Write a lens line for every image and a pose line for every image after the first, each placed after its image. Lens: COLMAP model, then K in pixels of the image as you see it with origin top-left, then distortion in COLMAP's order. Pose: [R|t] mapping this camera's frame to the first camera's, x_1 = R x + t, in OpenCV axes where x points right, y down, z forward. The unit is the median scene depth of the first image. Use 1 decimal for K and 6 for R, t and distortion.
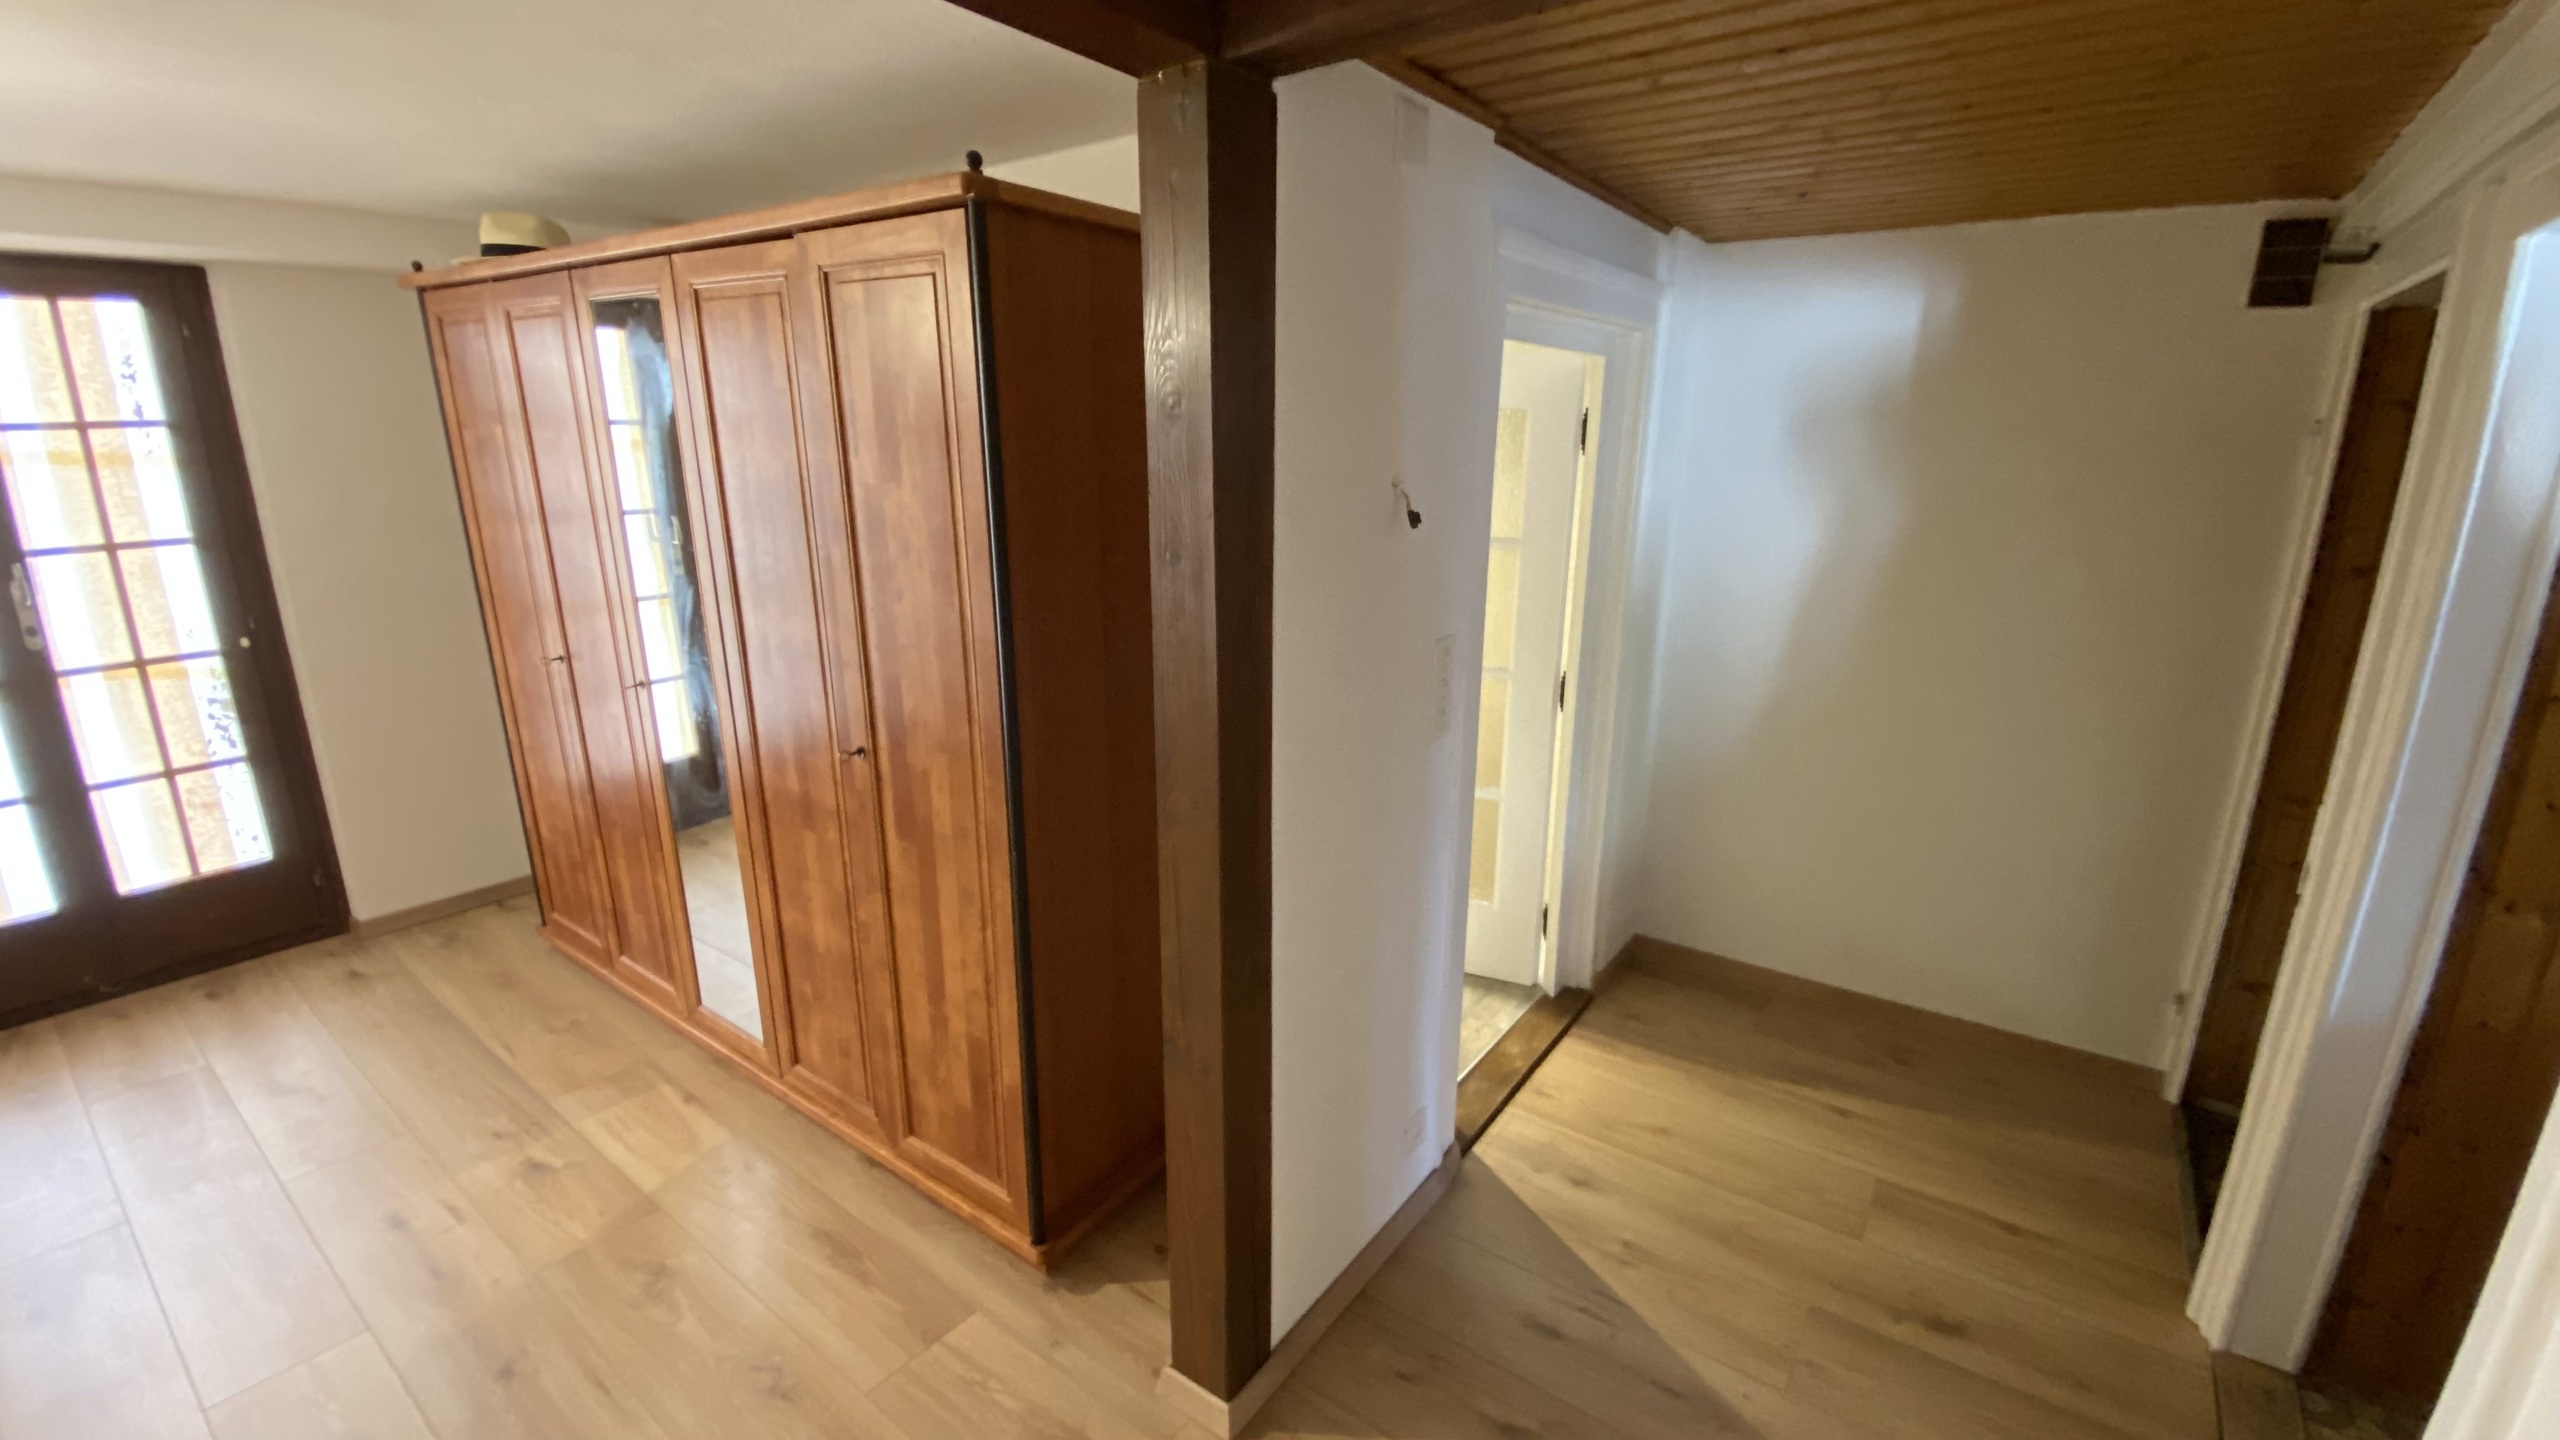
lens RADIAL K [[1032.7, 0, 1281.8], [0, 1032.7, 715.3], [0, 0, 1]] dist [0.019140, -0.021294]
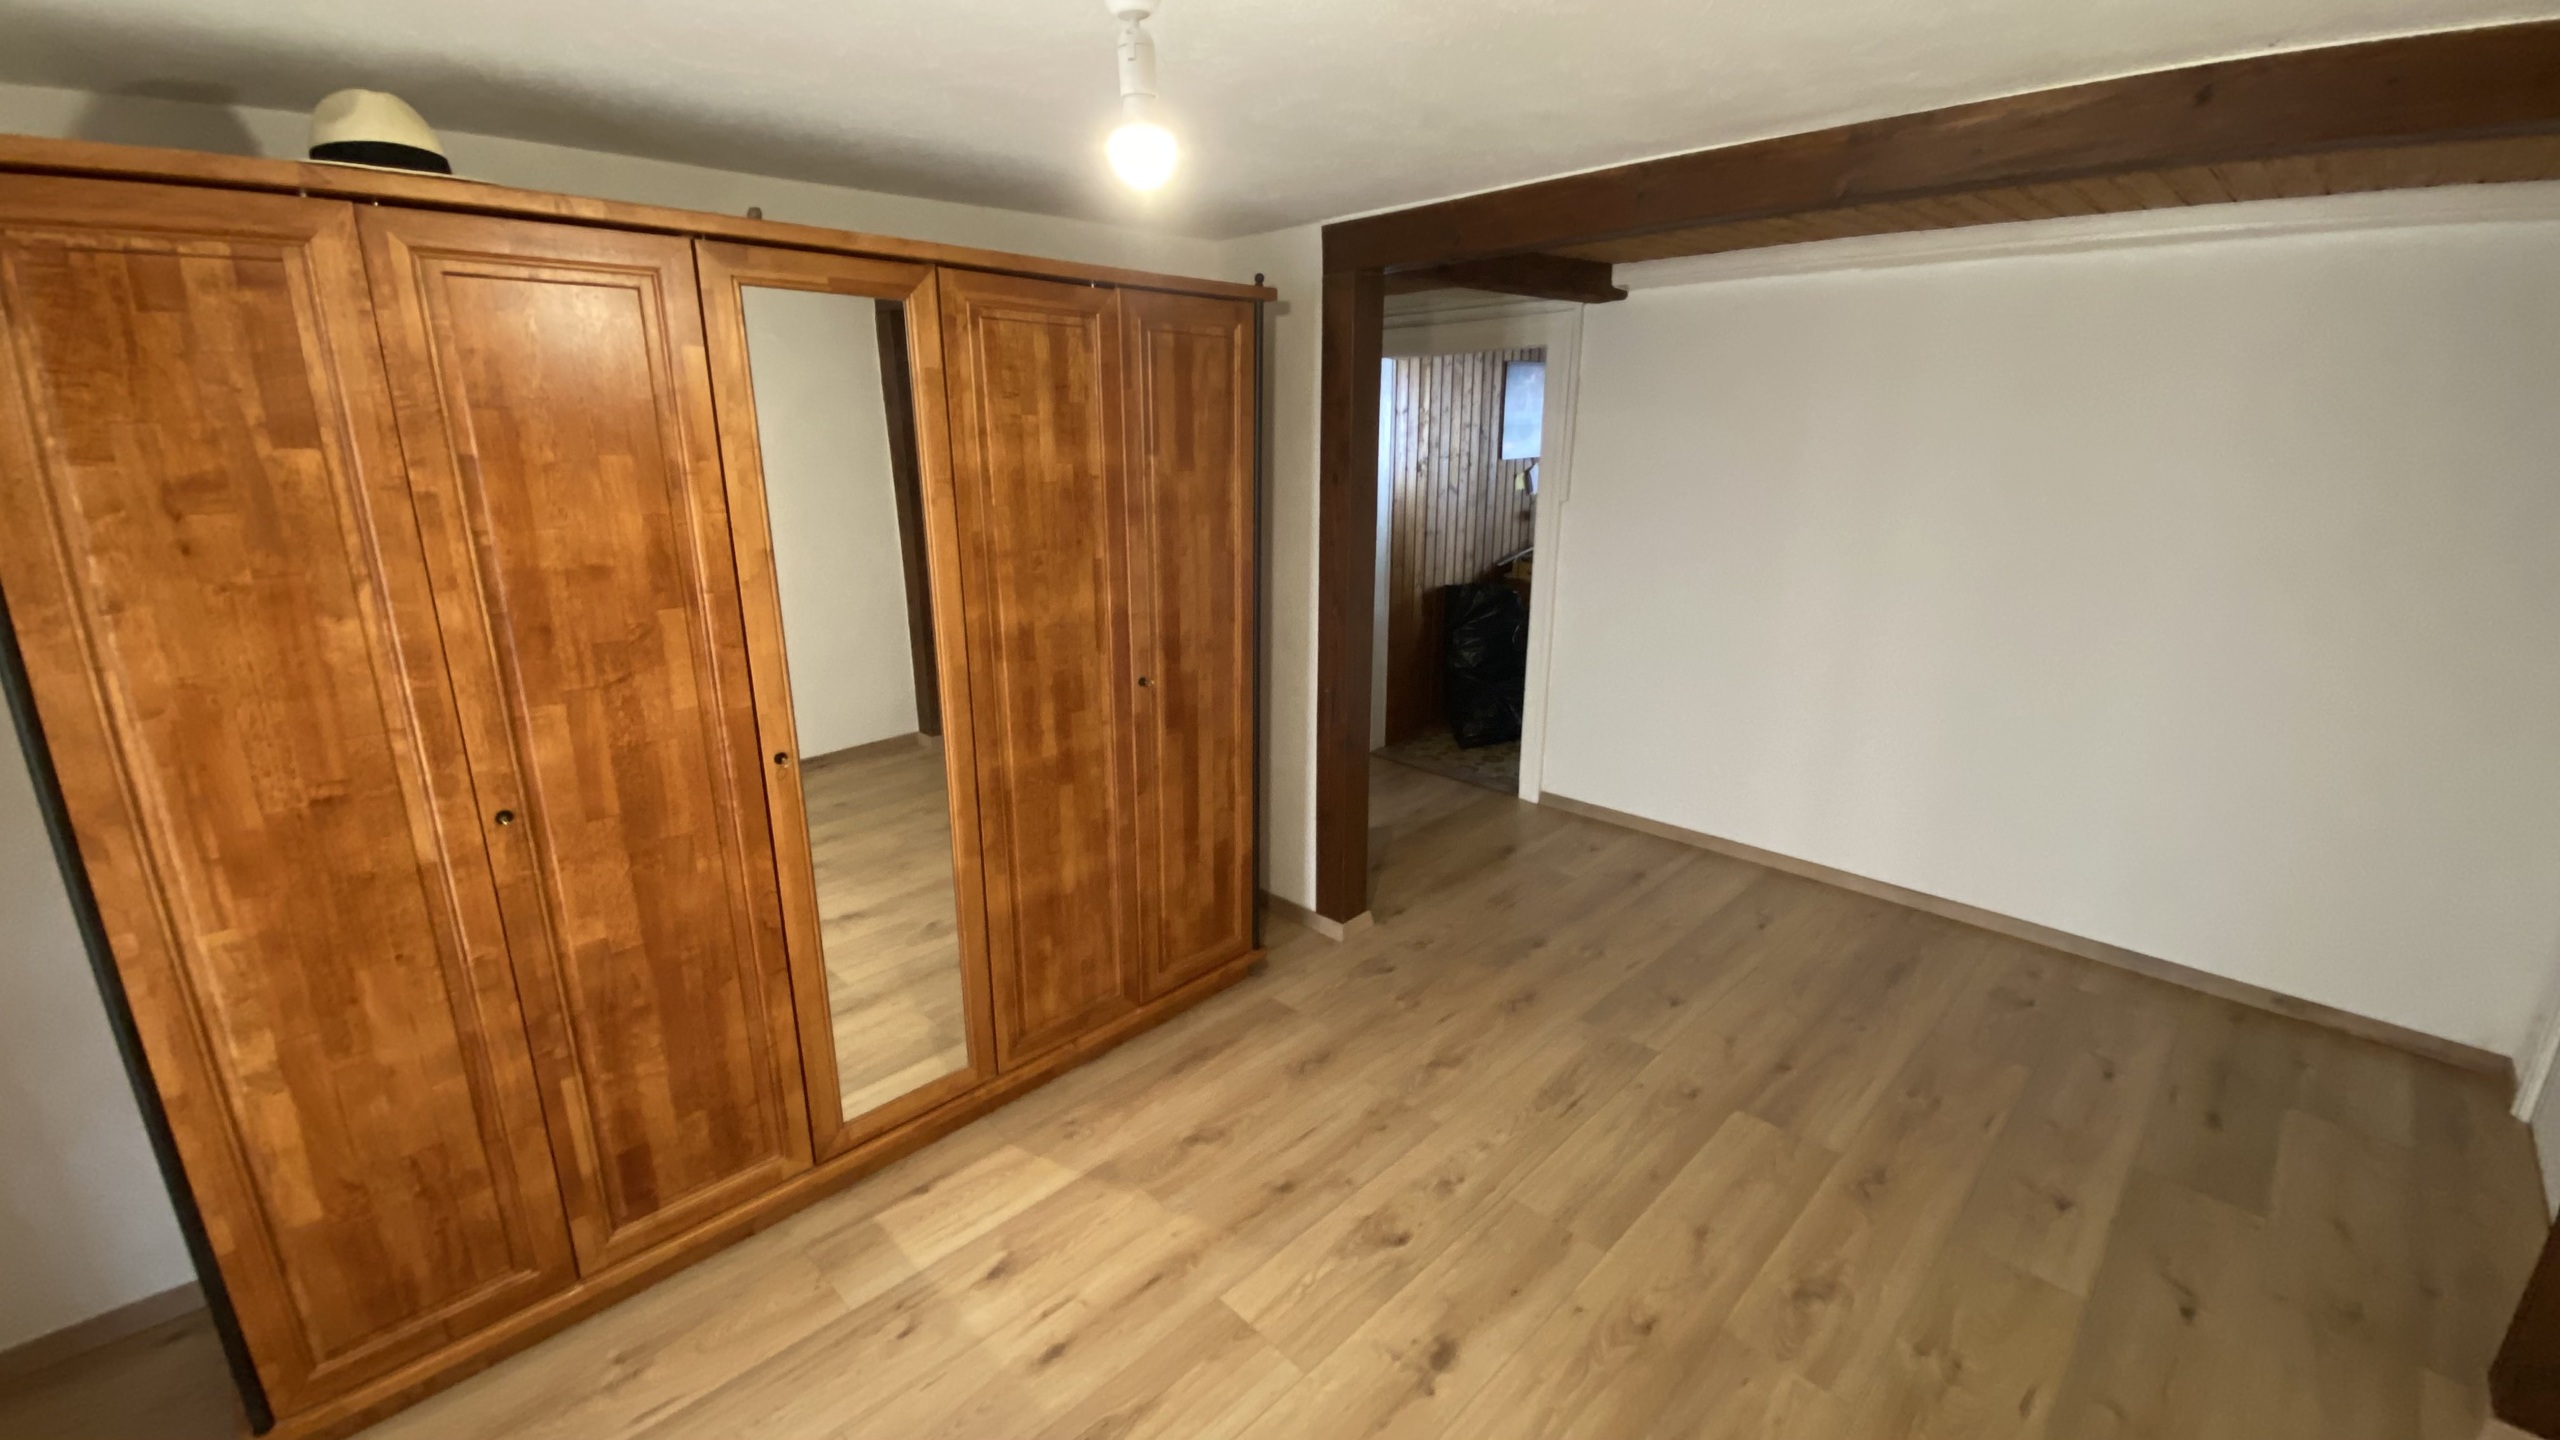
lens RADIAL K [[1032.7, 0, 1281.8], [0, 1032.7, 715.3], [0, 0, 1]] dist [0.019140, -0.021294]
pose [[0.159239, -0.285932, 0.944926, -1.238670], [0.256868, 0.936174, 0.239996, -0.146526], [-0.953237, 0.204504, 0.222522, 0.417901]]
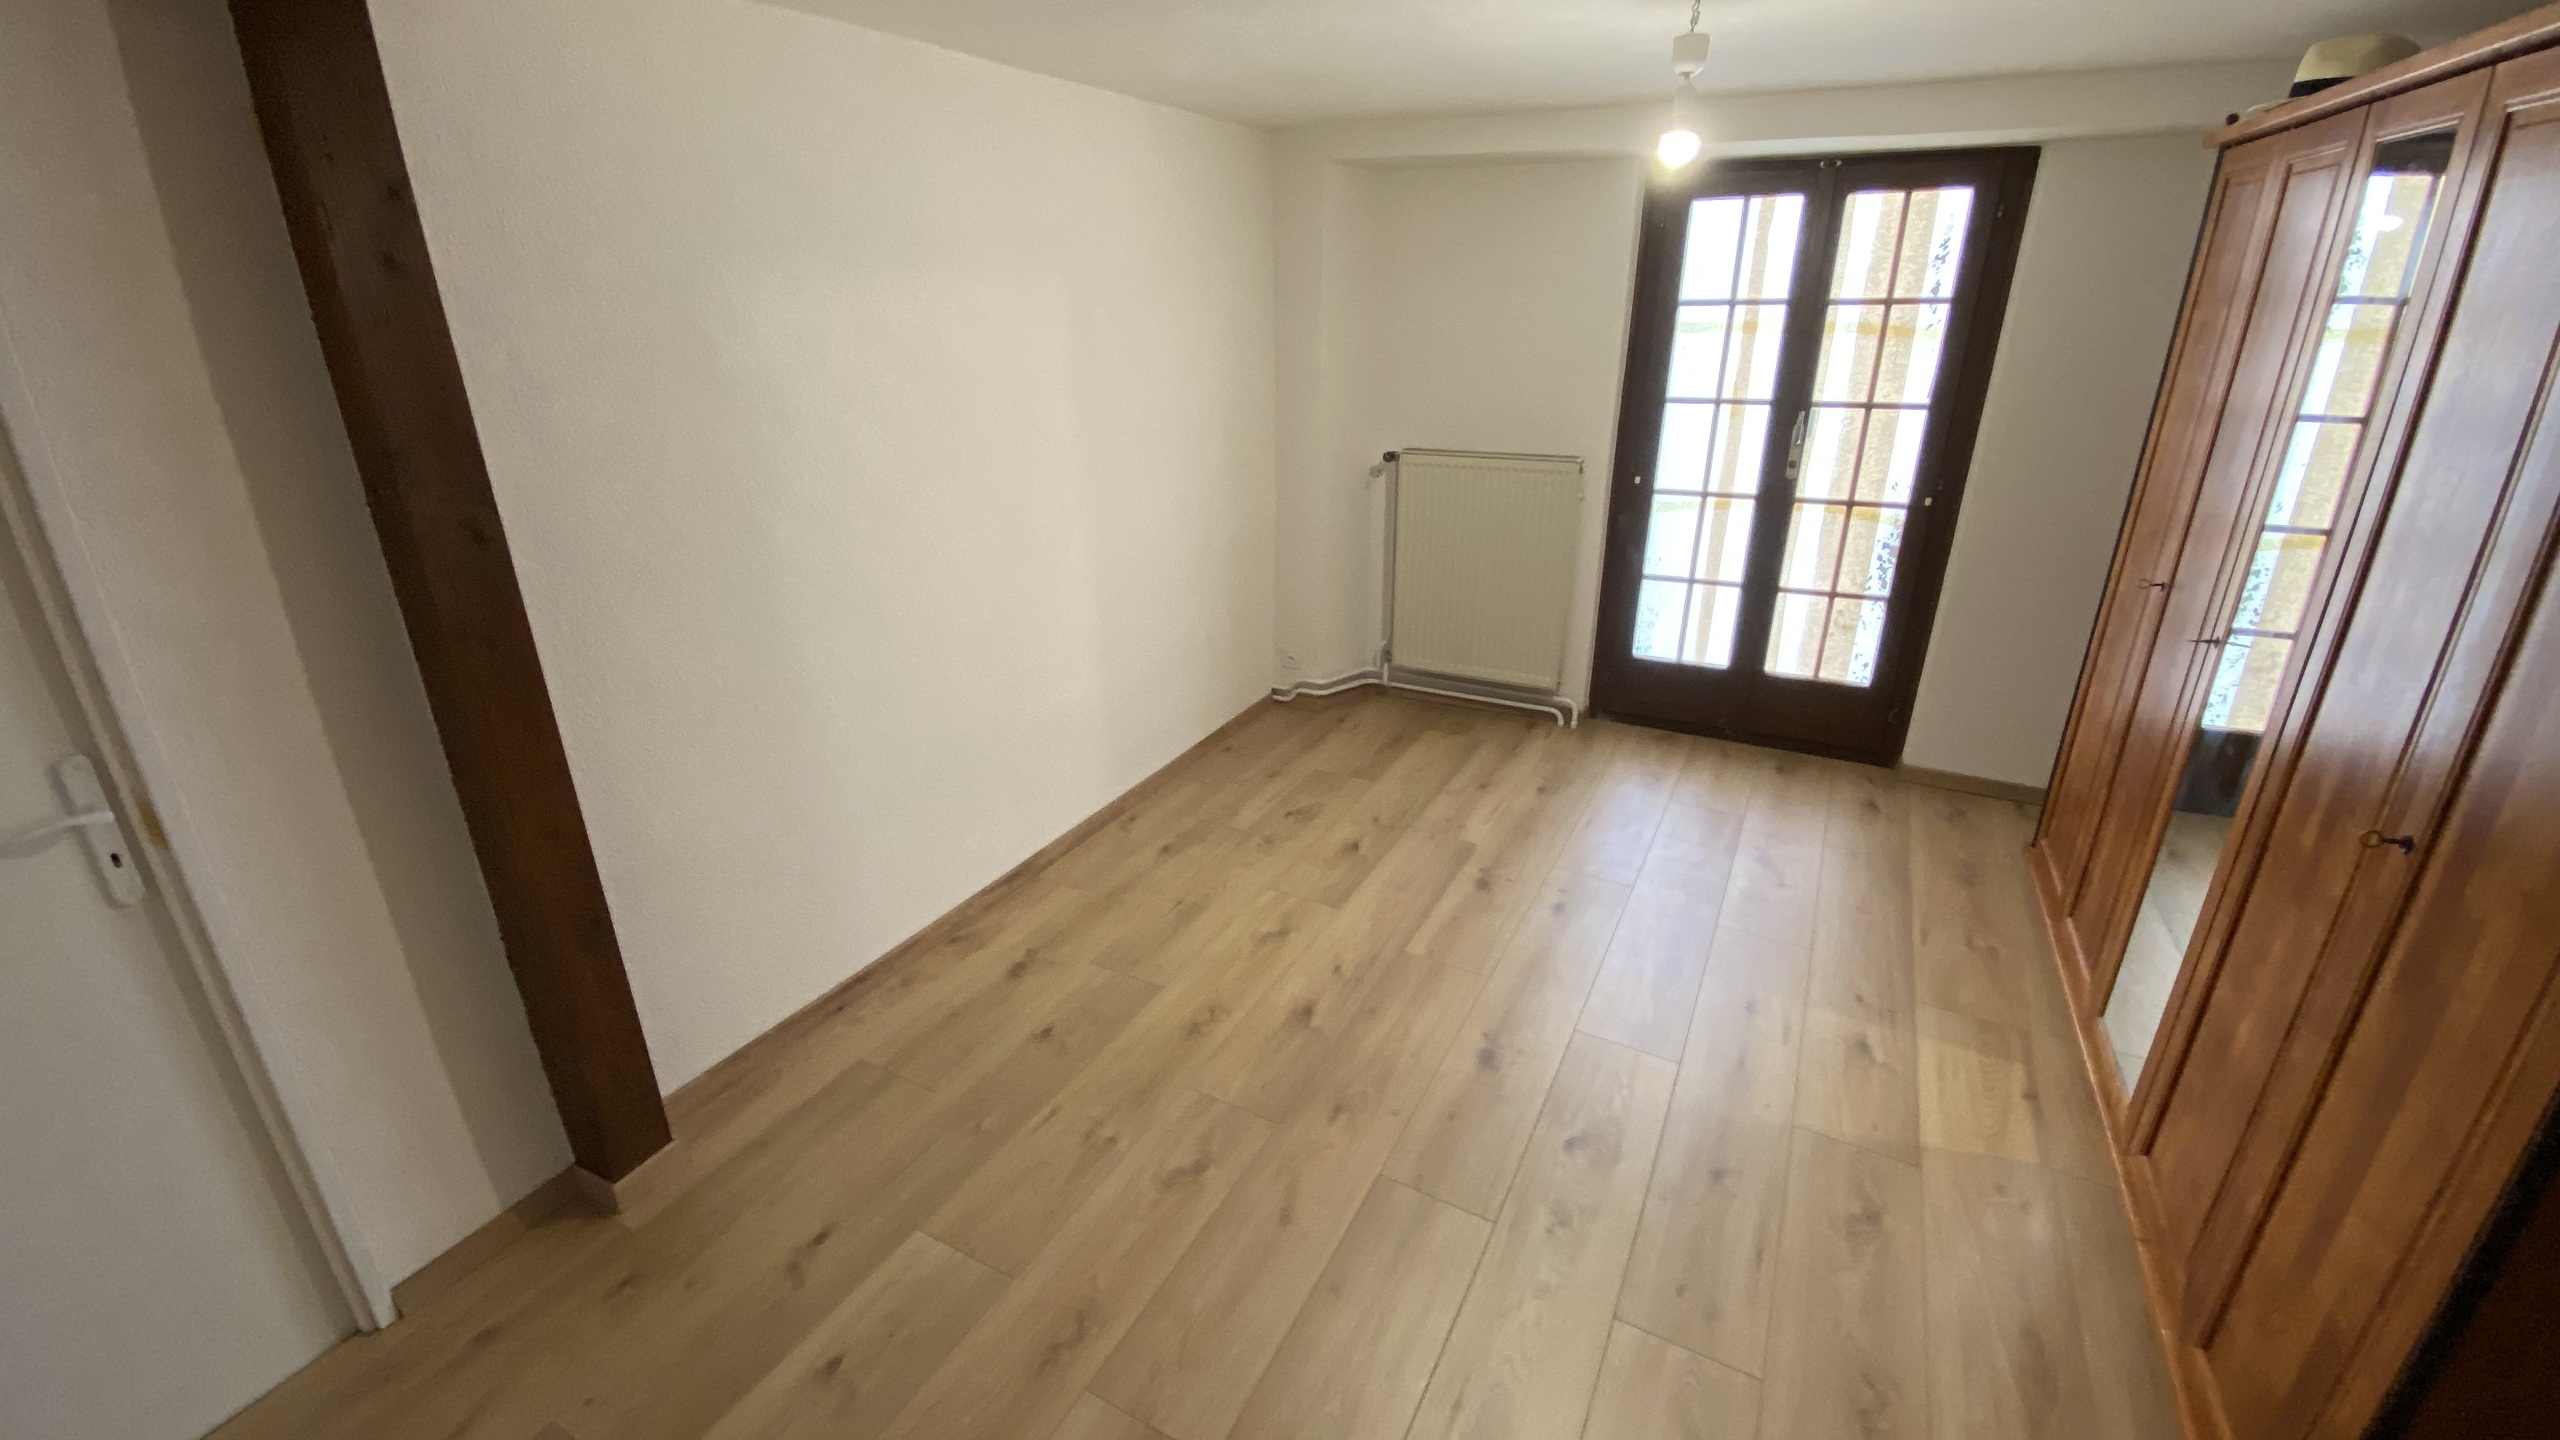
lens RADIAL K [[1032.7, 0, 1281.8], [0, 1032.7, 715.3], [0, 0, 1]] dist [0.019140, -0.021294]
pose [[0.137289, 0.356743, -0.924060, 0.041295], [-0.244539, 0.916224, 0.317386, -0.051811], [0.959871, 0.182395, 0.213024, 0.138426]]
